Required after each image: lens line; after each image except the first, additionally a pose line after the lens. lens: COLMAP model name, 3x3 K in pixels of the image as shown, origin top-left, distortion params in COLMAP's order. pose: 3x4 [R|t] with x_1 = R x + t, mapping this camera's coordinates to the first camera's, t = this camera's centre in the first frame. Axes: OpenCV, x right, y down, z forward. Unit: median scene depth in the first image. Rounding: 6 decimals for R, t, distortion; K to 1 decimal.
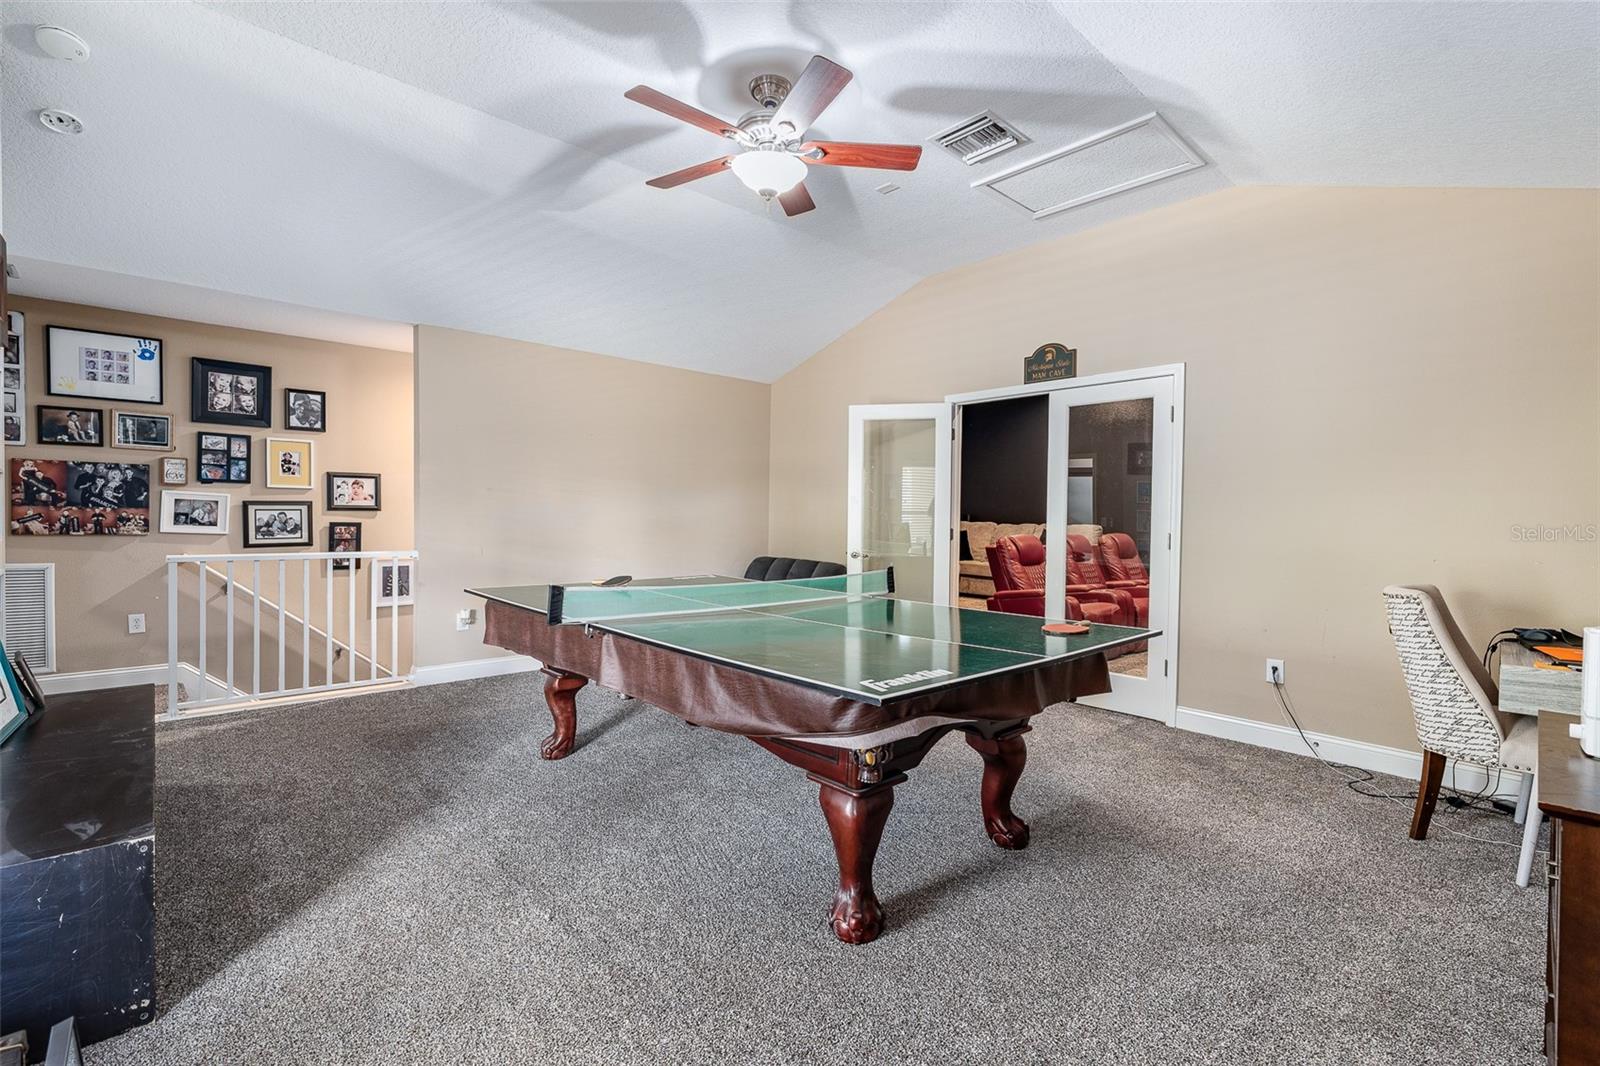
lens RADIAL K [[720.5, 0, 800.1], [0, 720.5, 531.1], [0, 0, 1]] dist [-0.009076, 0.004045]
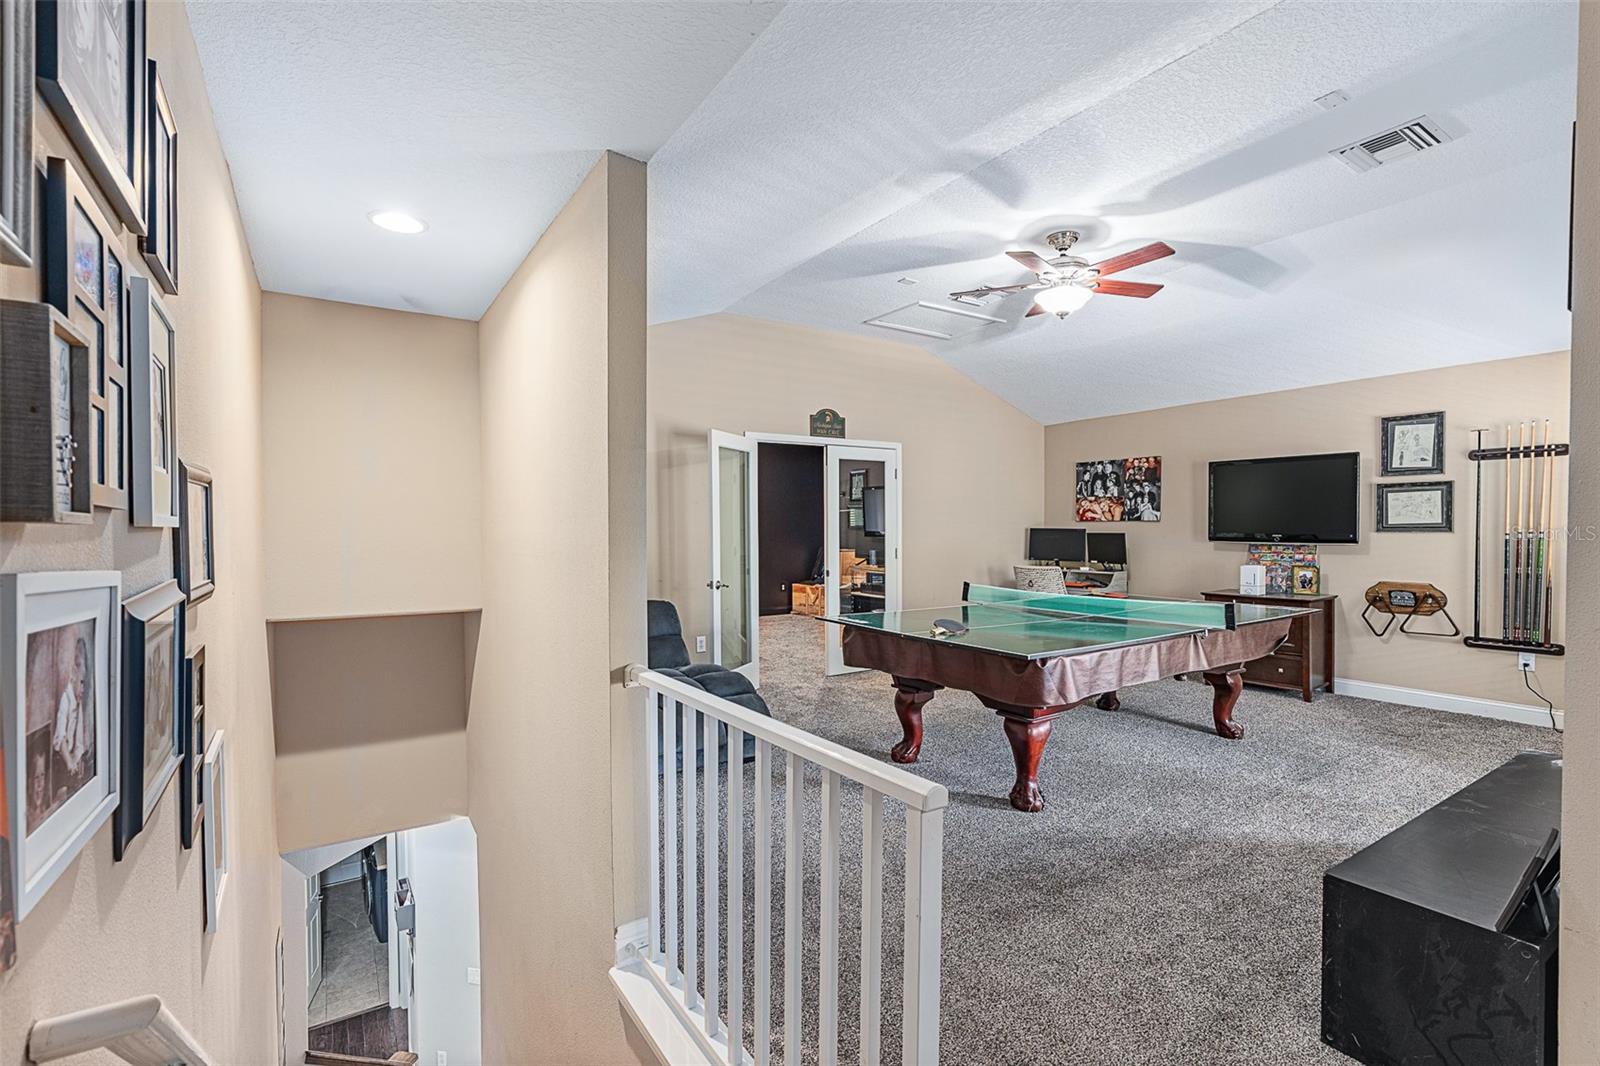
lens RADIAL K [[720.5, 0, 800.1], [0, 720.5, 531.1], [0, 0, 1]] dist [-0.009076, 0.004045]
pose [[0.139806, -0.021351, 0.989949, -1.005268], [0.023407, 0.999559, 0.018252, -0.062329], [-0.989902, 0.020620, 0.140244, 0.890473]]
